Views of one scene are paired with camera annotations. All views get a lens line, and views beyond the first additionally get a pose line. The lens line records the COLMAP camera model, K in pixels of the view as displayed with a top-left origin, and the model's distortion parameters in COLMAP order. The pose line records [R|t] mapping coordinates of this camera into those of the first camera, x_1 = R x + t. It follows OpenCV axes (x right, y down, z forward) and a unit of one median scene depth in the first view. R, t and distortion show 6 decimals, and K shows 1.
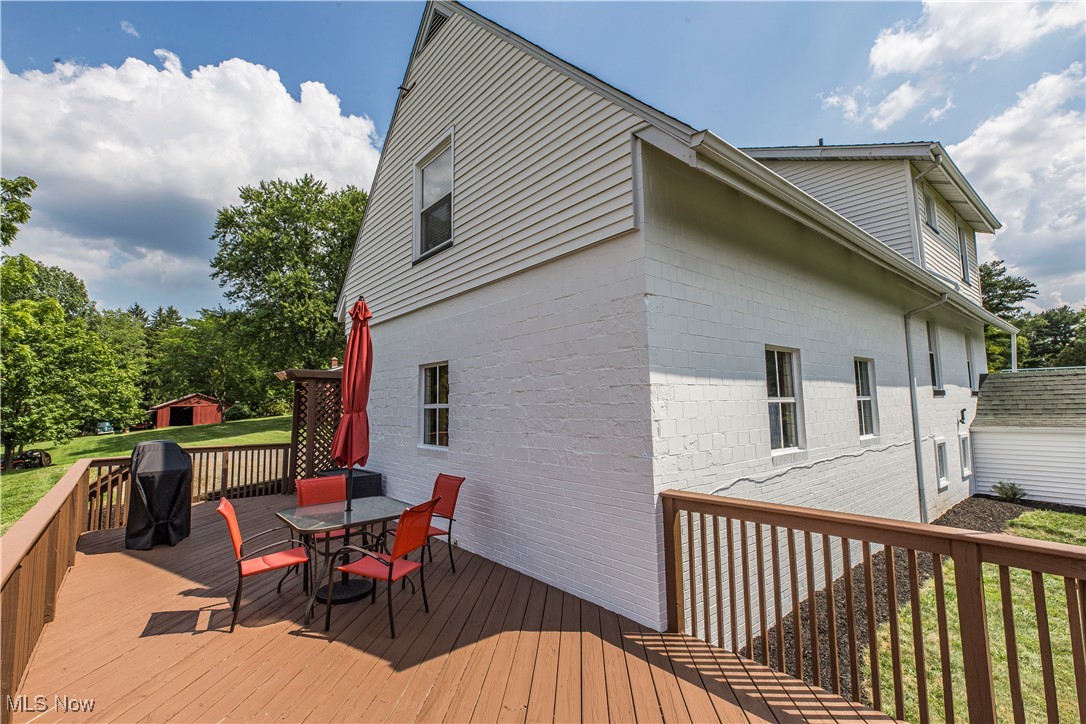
lens RADIAL K [[491.6, 0, 543.0], [0, 491.6, 362.0], [0, 0, 1]] dist [0.002097, 0.000148]
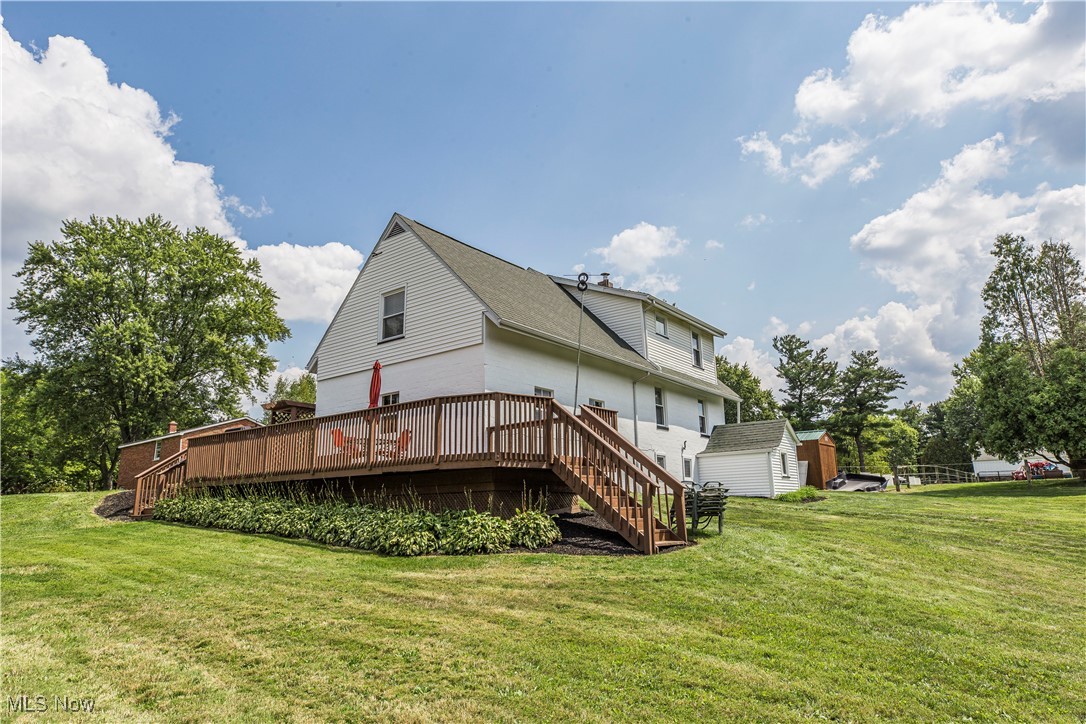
lens RADIAL K [[692.4, 0, 543.0], [0, 692.4, 362.0], [0, 0, 1]] dist [-0.000270, -0.000525]
pose [[0.974531, 0.050155, 0.218574, -0.052952], [-0.020181, 0.990329, -0.137264, 0.038288], [-0.223345, 0.129357, 0.966118, -0.317346]]
